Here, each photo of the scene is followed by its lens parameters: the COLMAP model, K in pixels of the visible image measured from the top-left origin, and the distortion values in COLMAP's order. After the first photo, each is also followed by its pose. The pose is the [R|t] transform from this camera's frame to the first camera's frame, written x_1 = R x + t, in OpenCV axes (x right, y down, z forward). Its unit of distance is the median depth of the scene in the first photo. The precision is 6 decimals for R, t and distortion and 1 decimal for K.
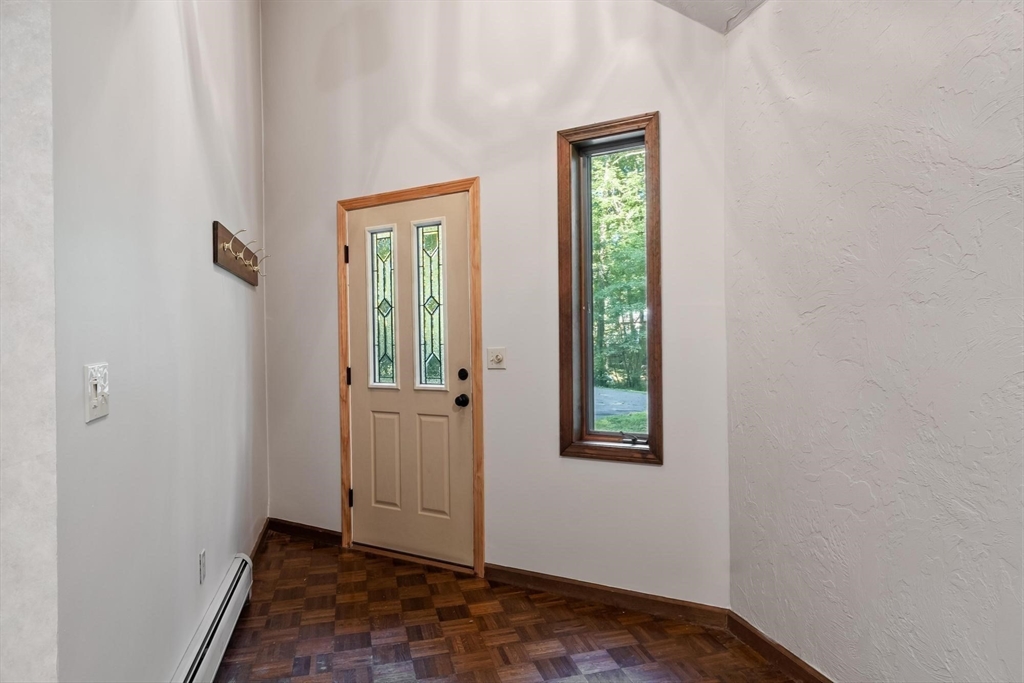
lens RADIAL K [[660.8, 0, 511.5], [0, 660.8, 339.6], [0, 0, 1]] dist [-0.007039, -0.001618]
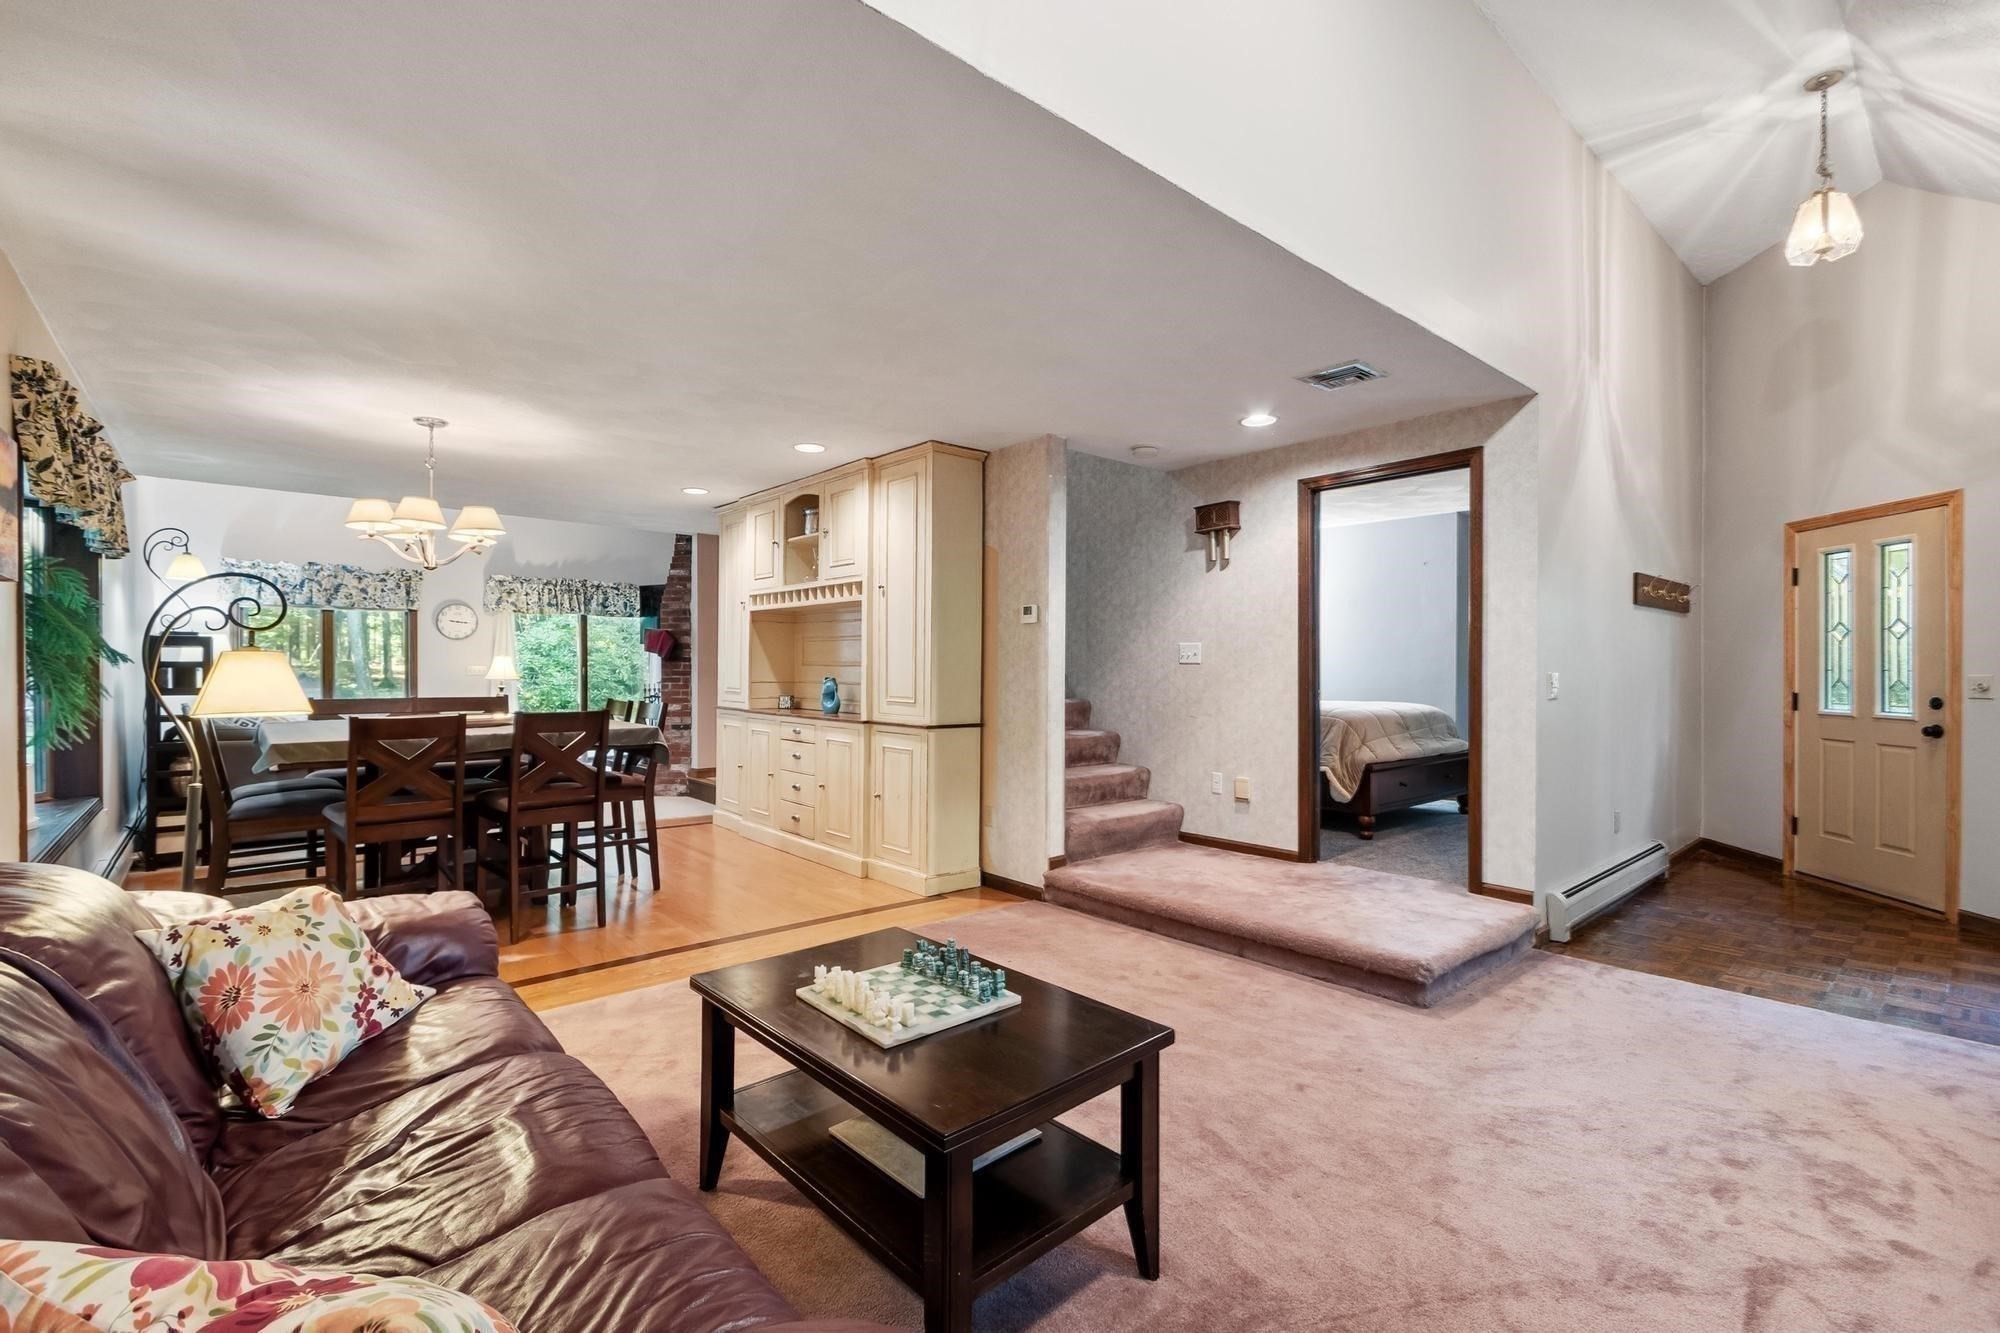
lens RADIAL K [[888.3, 0, 997.7], [0, 888.3, 664.5], [0, 0, 1]] dist [0.001052, 0.000110]
pose [[0.465449, 0.015968, -0.884931, 0.386933], [-0.012862, 0.999854, 0.011277, 0.000894], [0.884981, 0.006133, 0.465586, -0.692956]]
